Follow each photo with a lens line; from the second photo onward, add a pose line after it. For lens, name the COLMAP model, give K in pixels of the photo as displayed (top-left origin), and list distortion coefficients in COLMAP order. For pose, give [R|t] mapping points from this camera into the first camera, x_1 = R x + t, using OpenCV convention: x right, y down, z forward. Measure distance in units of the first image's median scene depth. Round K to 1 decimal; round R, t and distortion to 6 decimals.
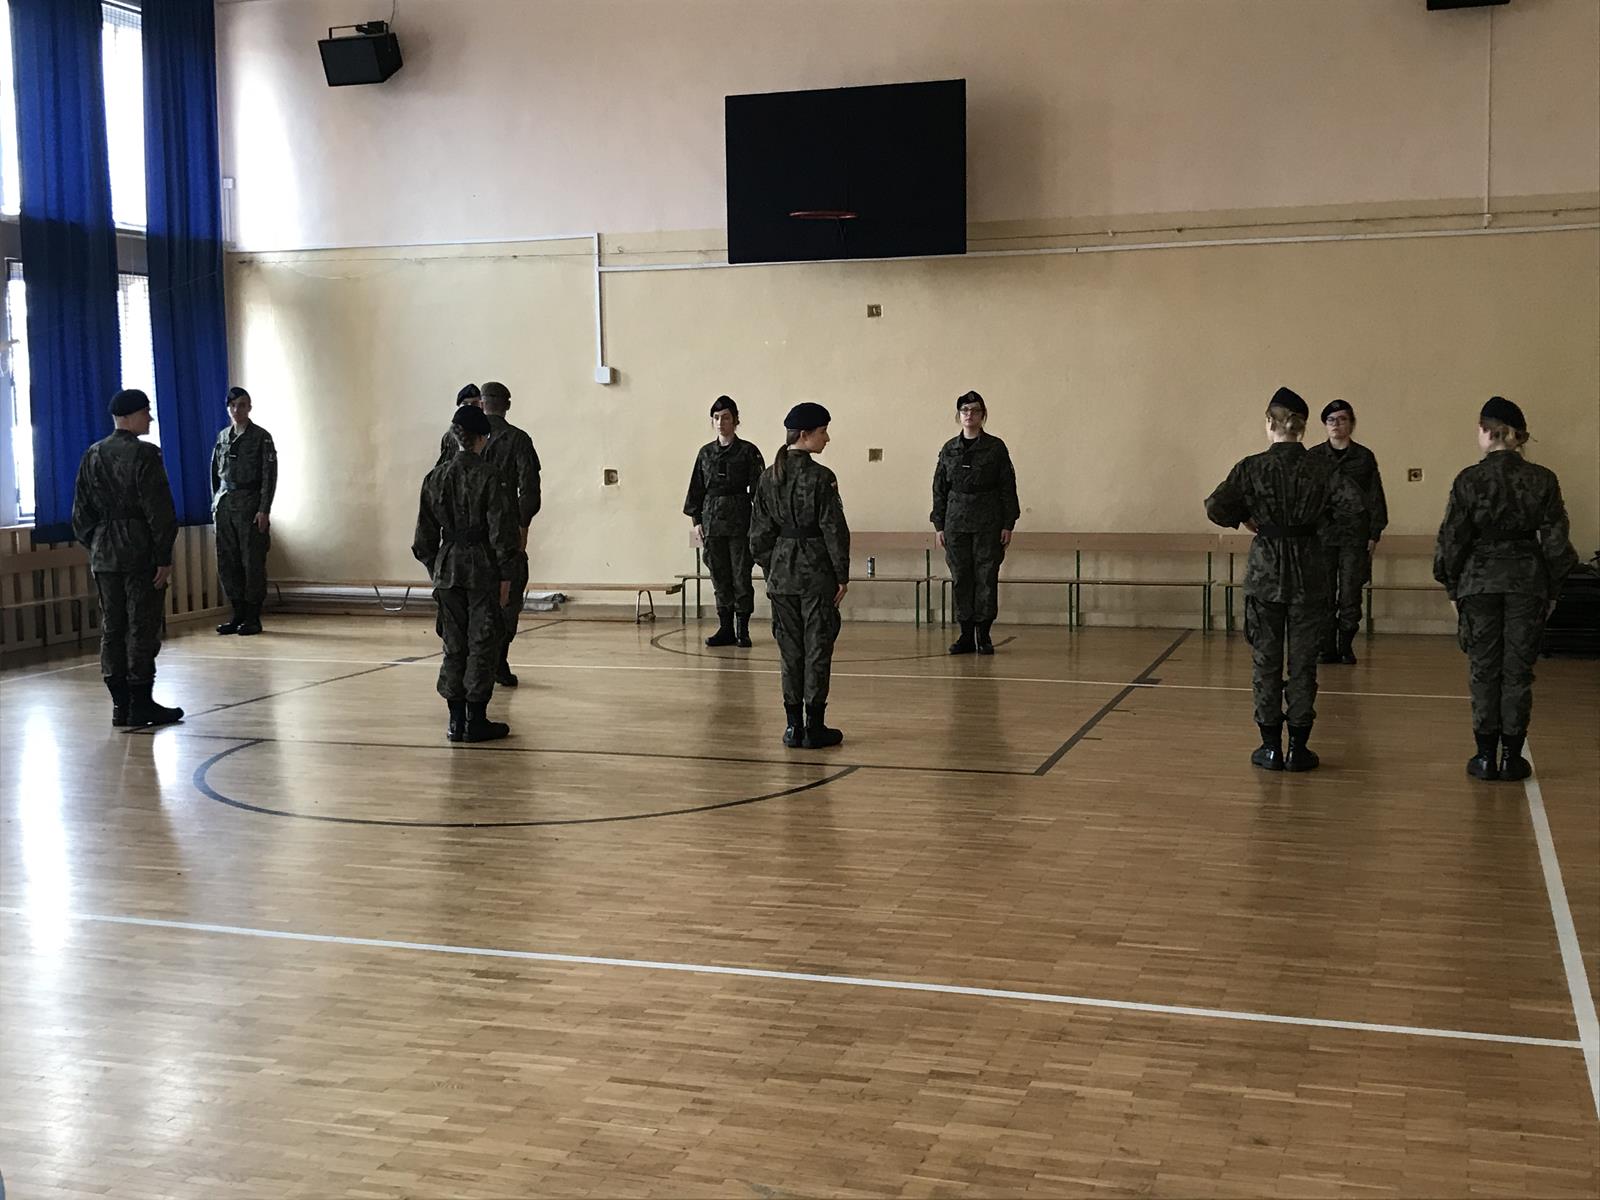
lens RADIAL K [[1937.5, 0, 800.0], [0, 1937.5, 600.0], [0, 0, 1]] dist [-0.002339, 0.012644]
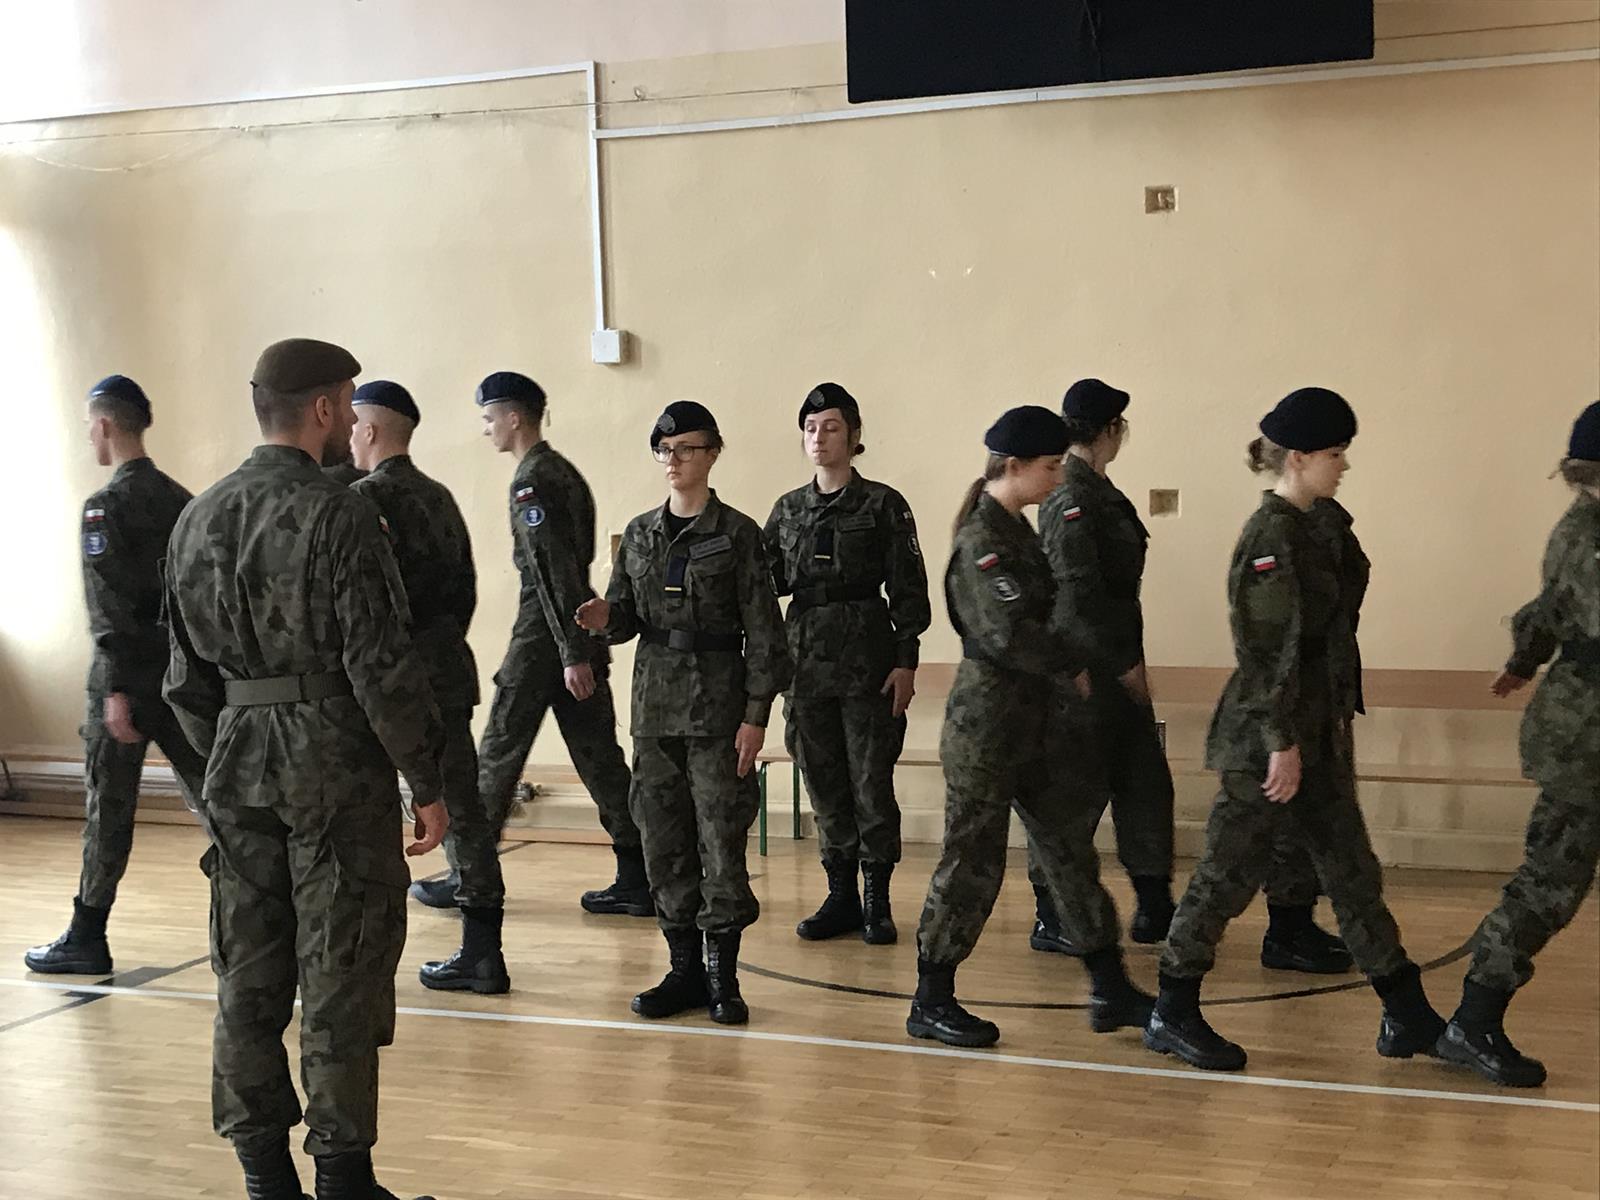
lens RADIAL K [[2481.1, 0, 800.0], [0, 2481.1, 600.0], [0, 0, 1]] dist [-0.005594, -0.025164]
pose [[0.996113, -0.004577, -0.087964, 0.003527], [0.002253, 0.999646, -0.026500, -0.034443], [0.088055, 0.026199, 0.995771, 0.375383]]
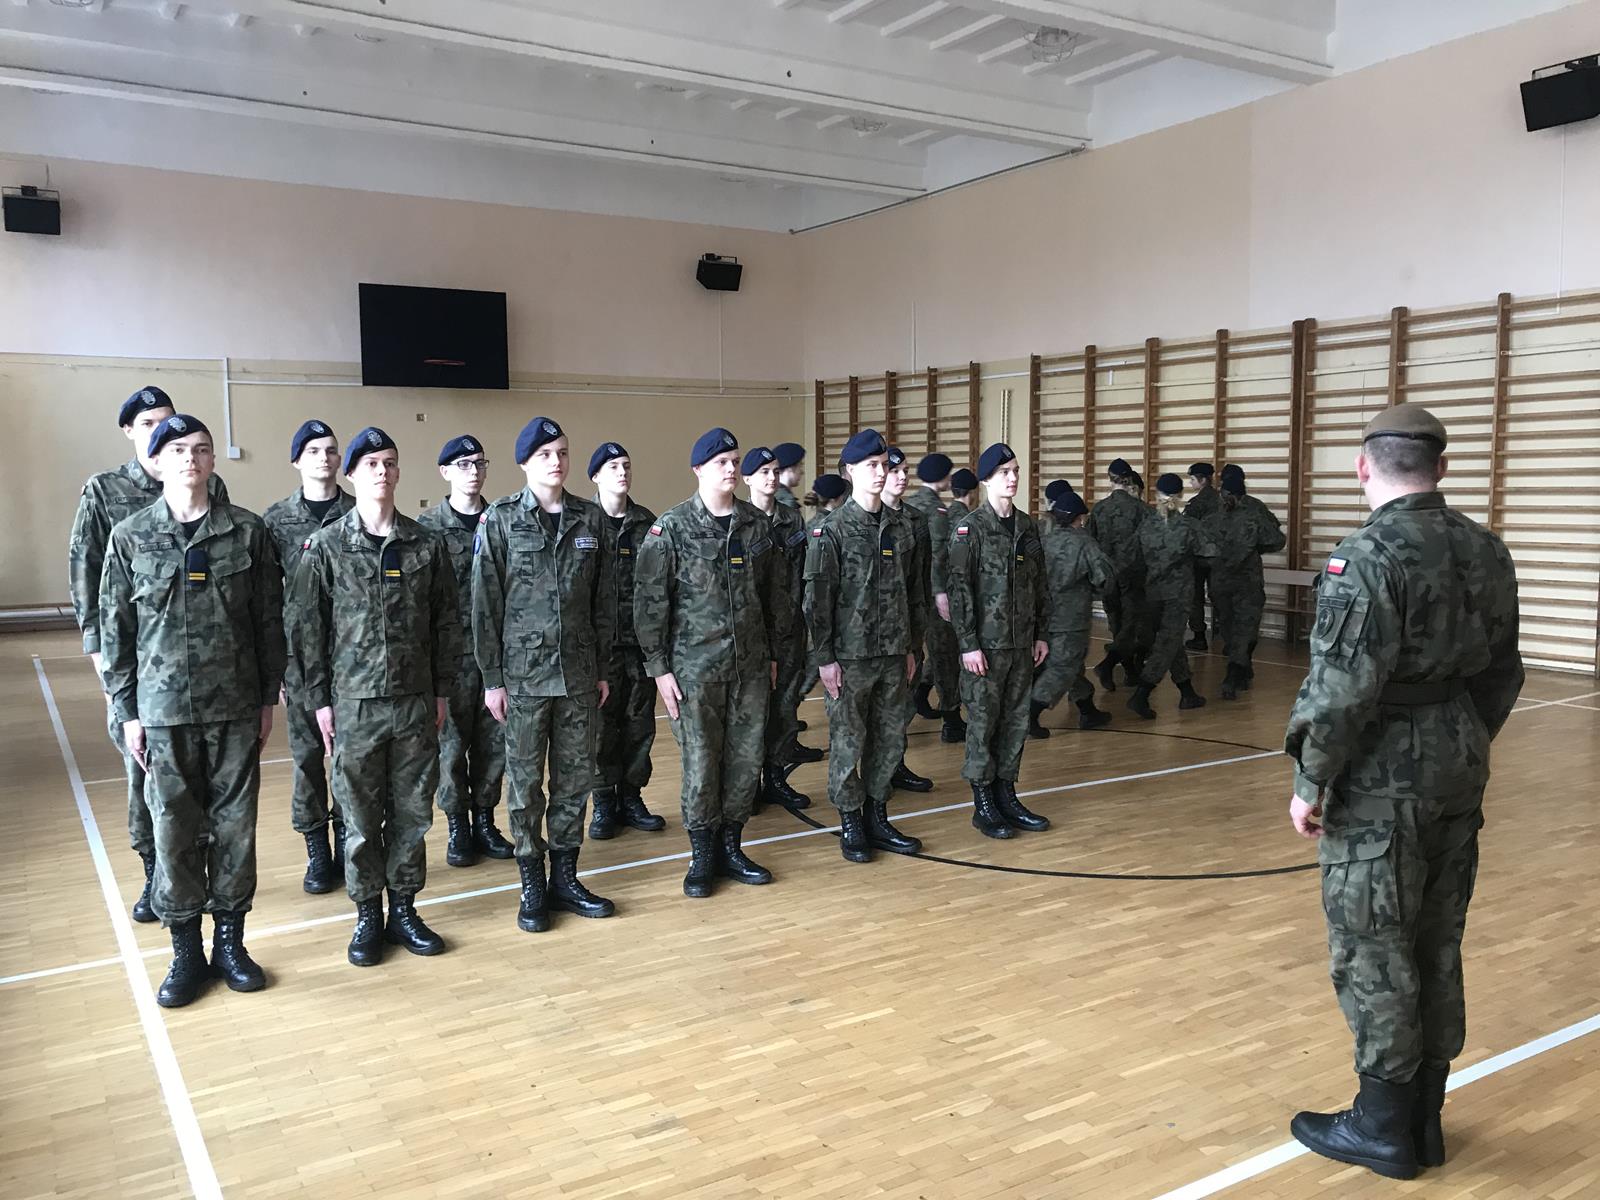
lens RADIAL K [[1328.5, 0, 793.3], [0, 1328.5, 576.1], [0, 0, 1]] dist [0.013484, -0.011232]
pose [[0.640676, -0.051630, 0.766074, -0.618857], [0.079367, 0.996845, 0.000808, 0.011119], [-0.763698, 0.060283, 0.642752, 0.022744]]
